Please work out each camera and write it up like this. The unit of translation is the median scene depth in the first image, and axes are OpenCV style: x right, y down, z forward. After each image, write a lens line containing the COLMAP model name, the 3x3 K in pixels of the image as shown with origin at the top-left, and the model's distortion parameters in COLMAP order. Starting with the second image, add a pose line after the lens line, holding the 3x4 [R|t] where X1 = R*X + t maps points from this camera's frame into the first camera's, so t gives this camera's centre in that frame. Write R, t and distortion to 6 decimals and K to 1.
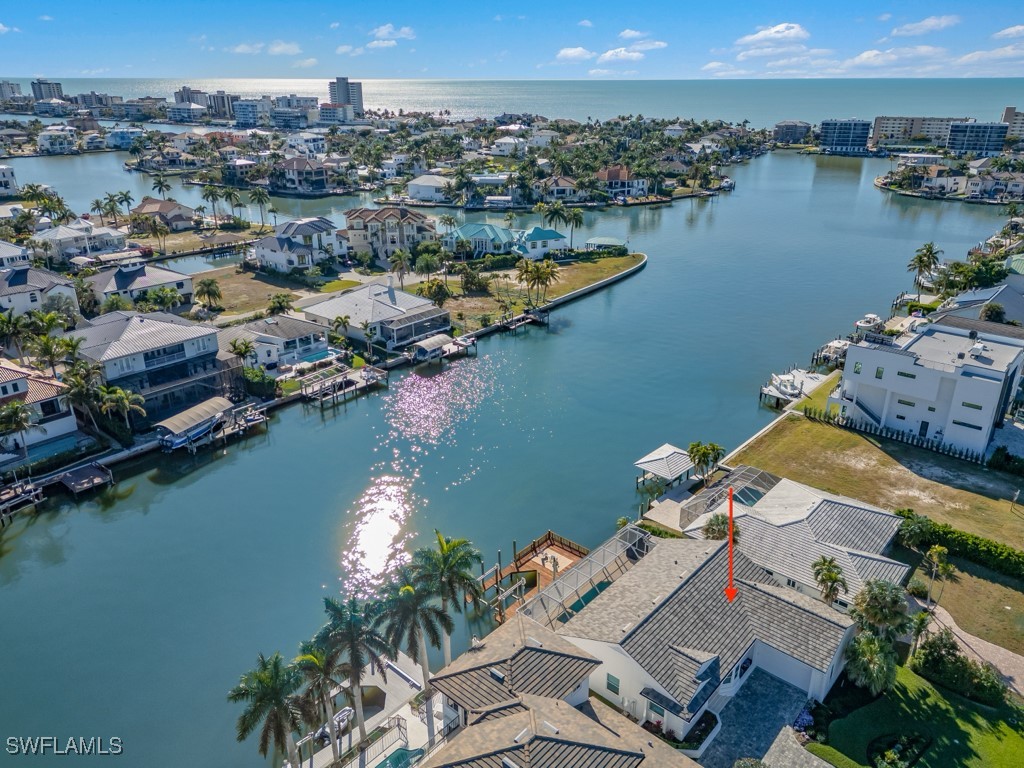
lens RADIAL K [[745.2, 0, 510.0], [0, 745.2, 381.1], [0, 0, 1]] dist [0.079888, -0.081482]
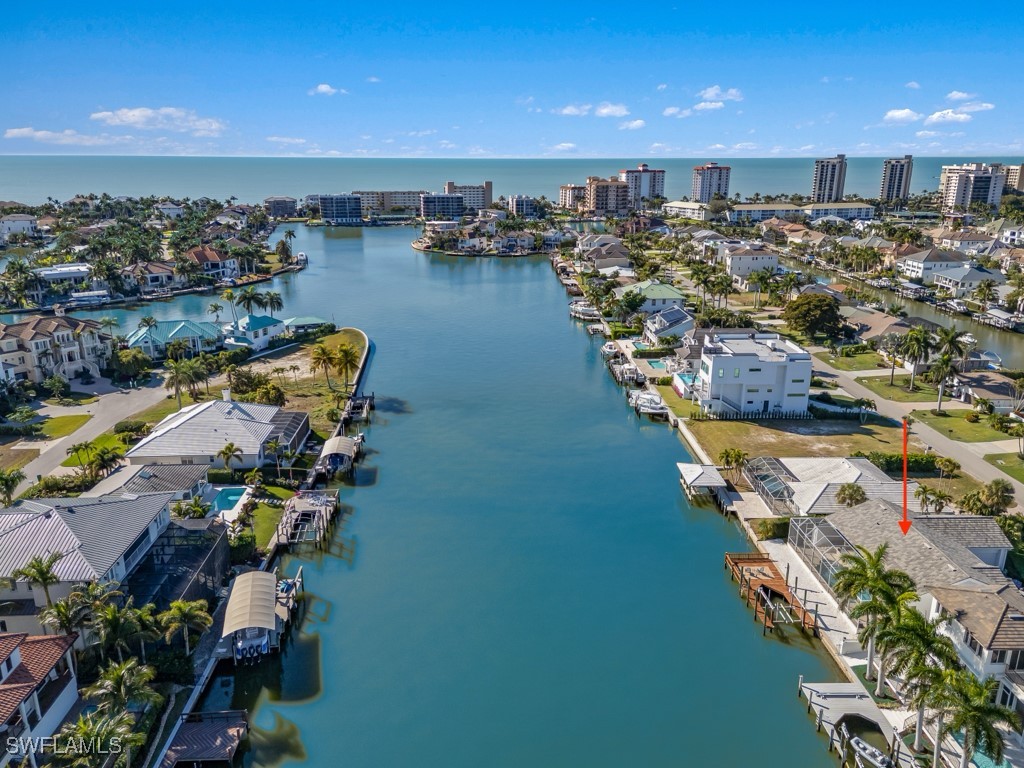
lens RADIAL K [[745.2, 0, 510.0], [0, 745.2, 381.1], [0, 0, 1]] dist [0.079888, -0.081482]
pose [[0.729893, -0.194645, 0.655264, -0.521570], [0.253484, 0.967327, 0.004989, -0.080955], [-0.634825, 0.162457, 0.755384, 0.190067]]
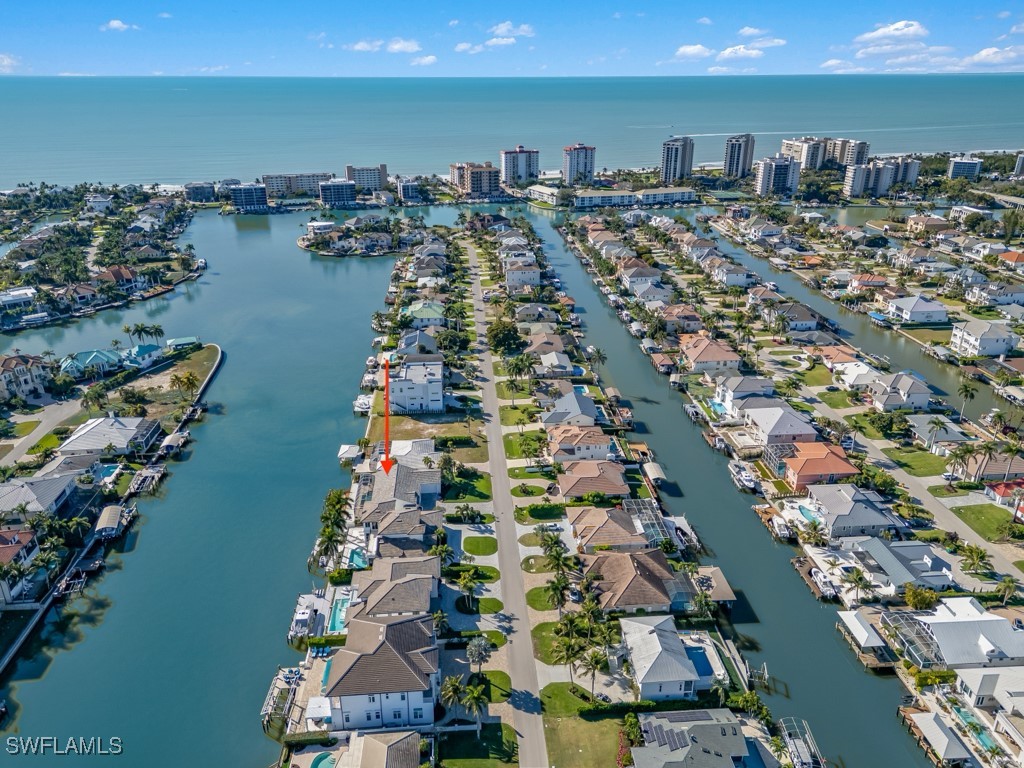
lens RADIAL K [[745.2, 0, 510.0], [0, 745.2, 381.1], [0, 0, 1]] dist [0.079888, -0.081482]
pose [[0.698992, -0.277944, 0.658906, -0.663581], [0.272330, 0.955412, 0.114122, -0.169075], [-0.661247, 0.099670, 0.743518, -0.811985]]
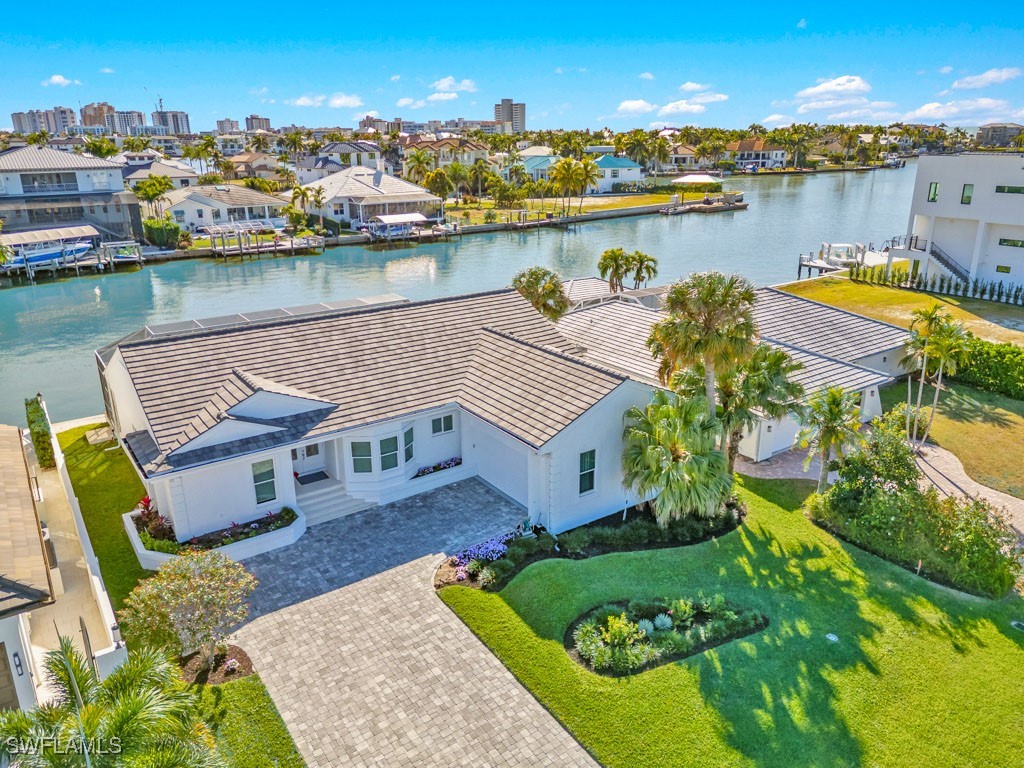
lens RADIAL K [[753.1, 0, 512.0], [0, 753.1, 384.0], [0, 0, 1]] dist [0.075043, -0.072106]
pose [[0.972146, 0.071194, -0.223303, 0.211419], [-0.084757, 0.995057, -0.051740, 0.158751], [0.218515, 0.069226, 0.973375, 0.241107]]
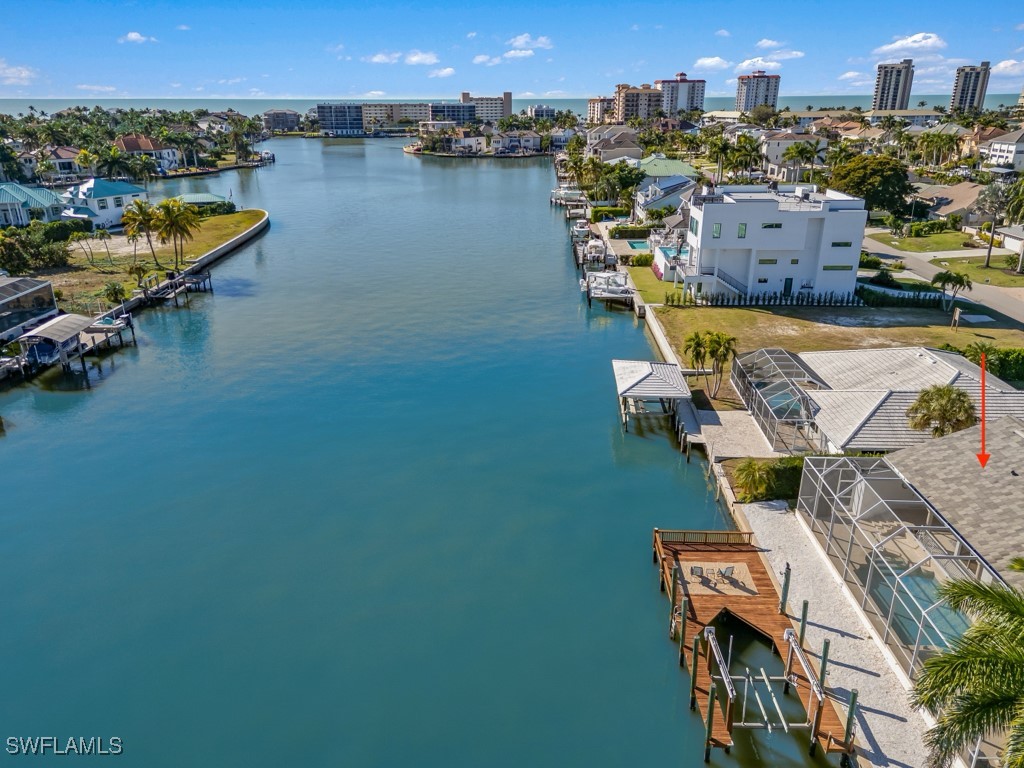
lens RADIAL K [[729.7, 0, 512.0], [0, 729.7, 384.0], [0, 0, 1]] dist [0.069959, -0.066443]
pose [[0.769397, -0.232481, 0.594964, -0.177555], [0.241487, 0.968156, 0.066017, 0.029033], [-0.591365, 0.092883, 0.801037, 0.390840]]
